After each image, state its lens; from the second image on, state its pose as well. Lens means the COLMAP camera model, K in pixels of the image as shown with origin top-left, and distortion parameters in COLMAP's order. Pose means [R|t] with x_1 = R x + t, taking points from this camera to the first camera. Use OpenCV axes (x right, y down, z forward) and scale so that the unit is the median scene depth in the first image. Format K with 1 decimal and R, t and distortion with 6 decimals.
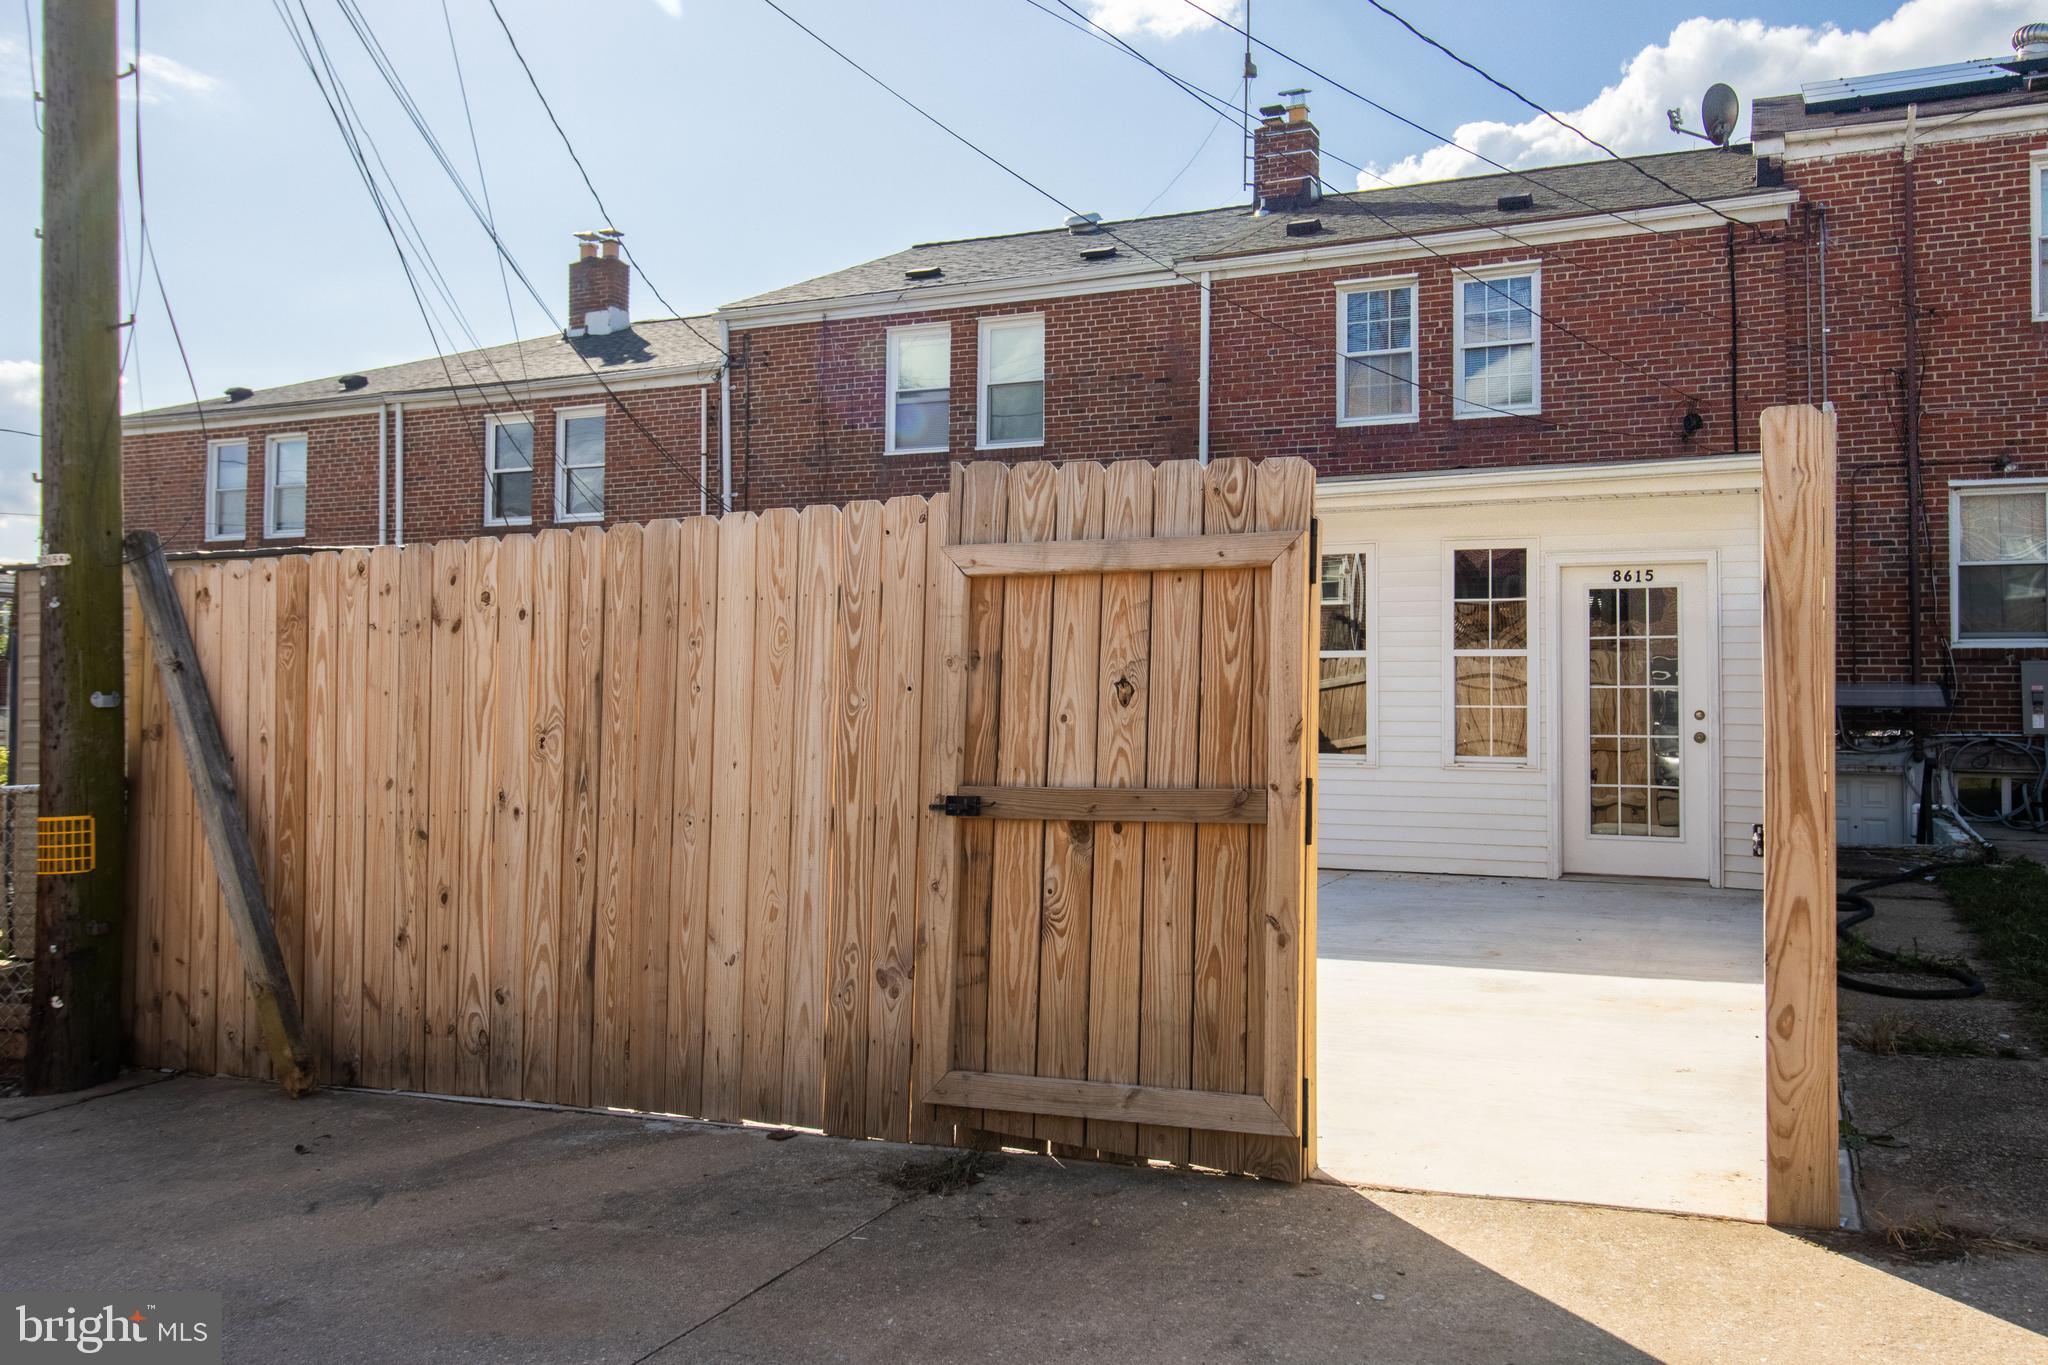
lens RADIAL K [[1667.9, 0, 1024.0], [0, 1667.9, 682.5], [0, 0, 1]] dist [0.008729, 0.006634]
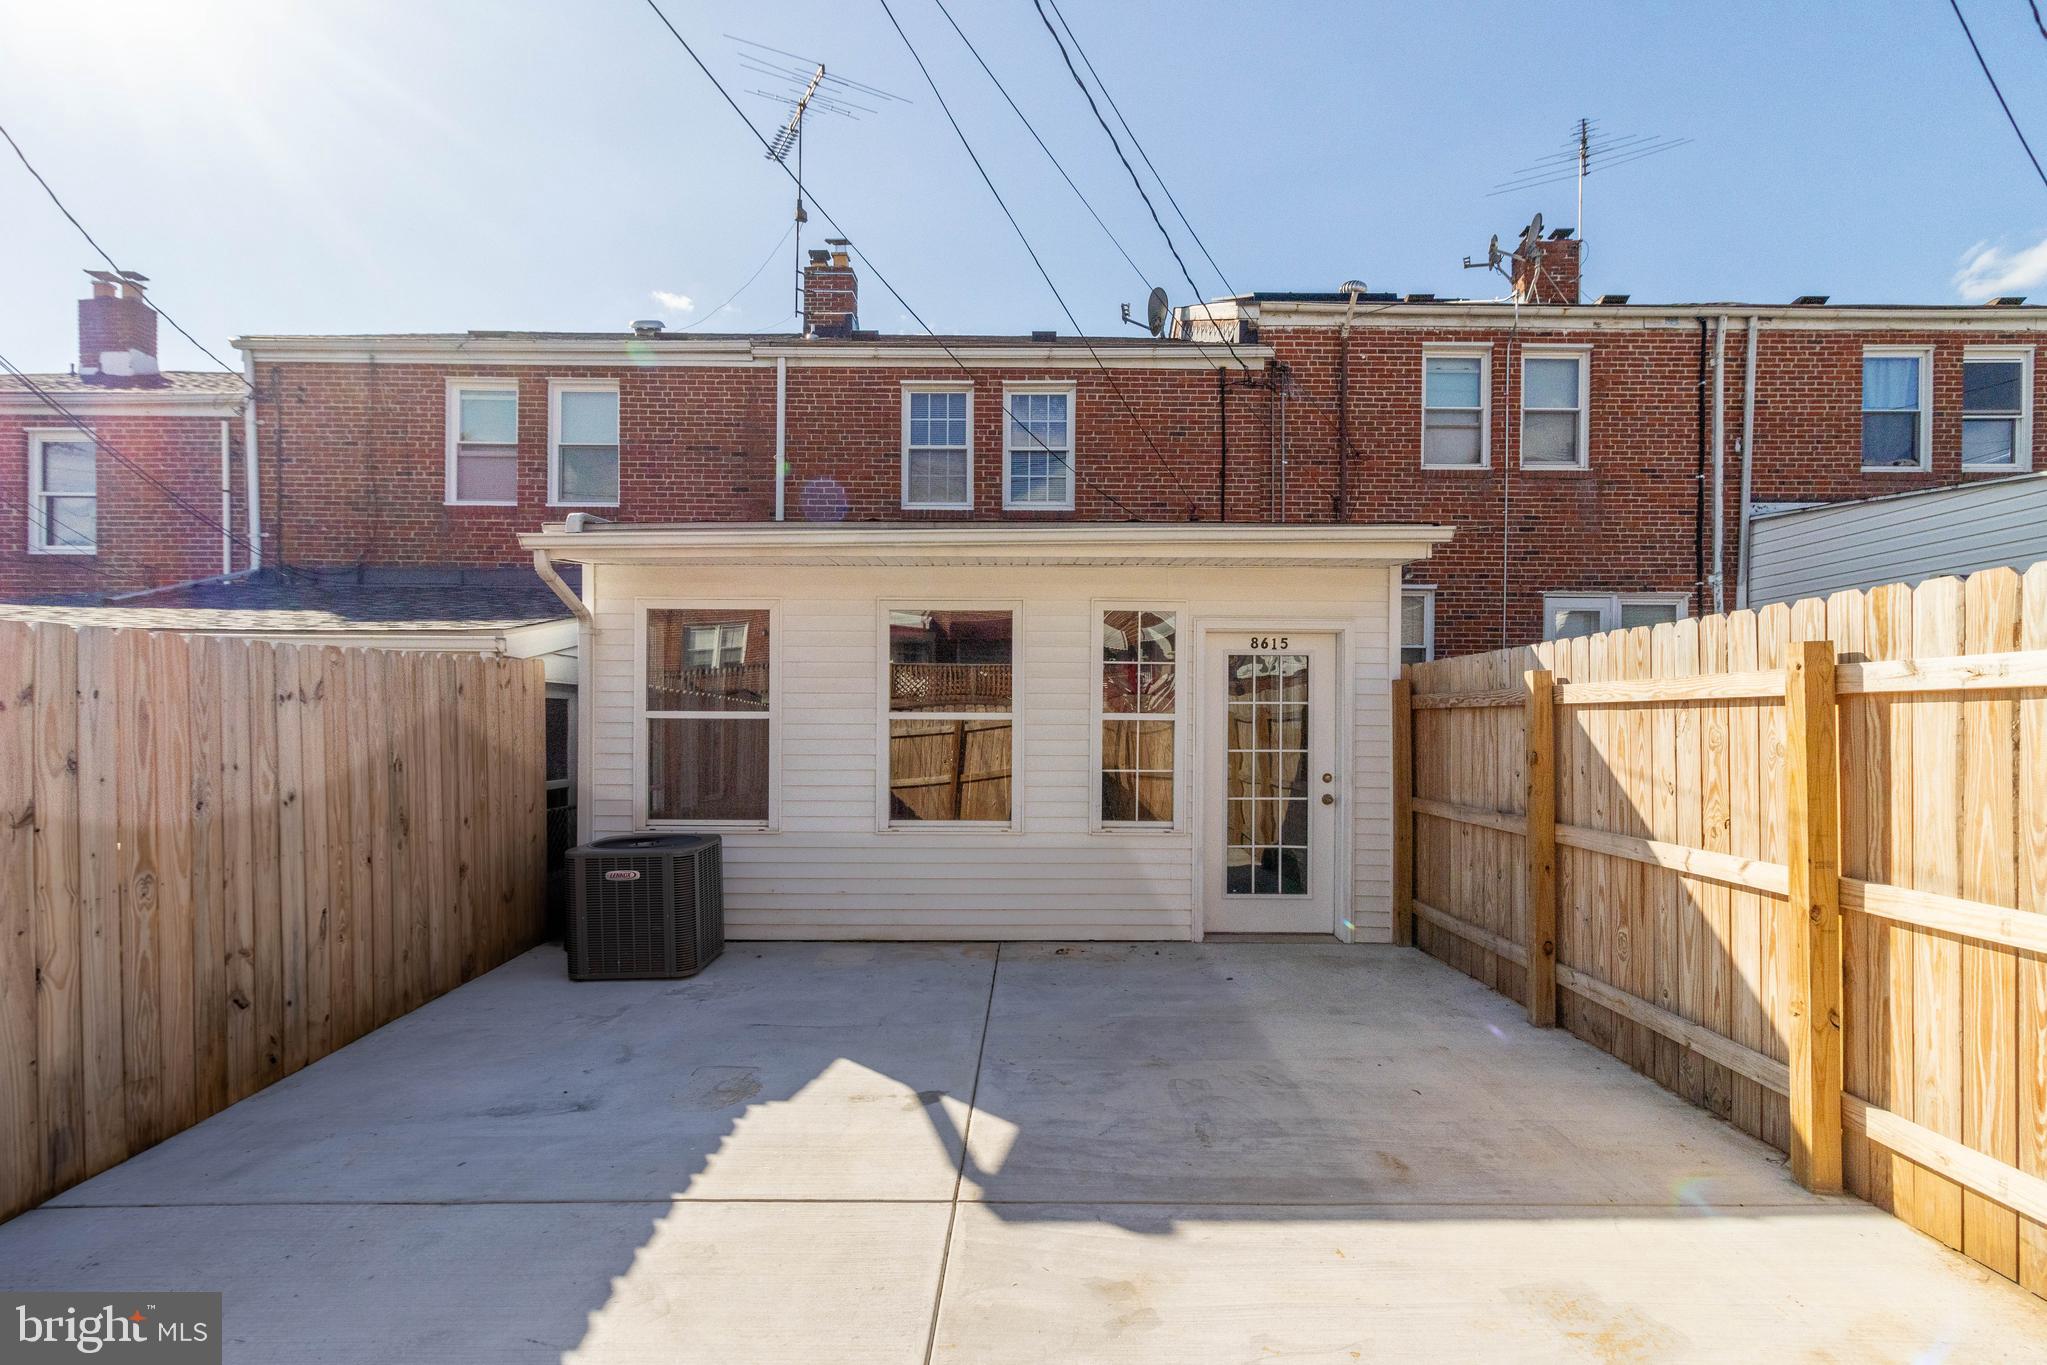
lens RADIAL K [[945.2, 0, 1027.1], [0, 945.2, 733.4], [0, 0, 1]] dist [-0.000078, 0.000678]
pose [[0.901733, -0.006093, 0.432251, -0.015293], [-0.003979, 0.999741, 0.022394, -0.013947], [-0.432276, -0.021914, 0.901475, 0.360321]]
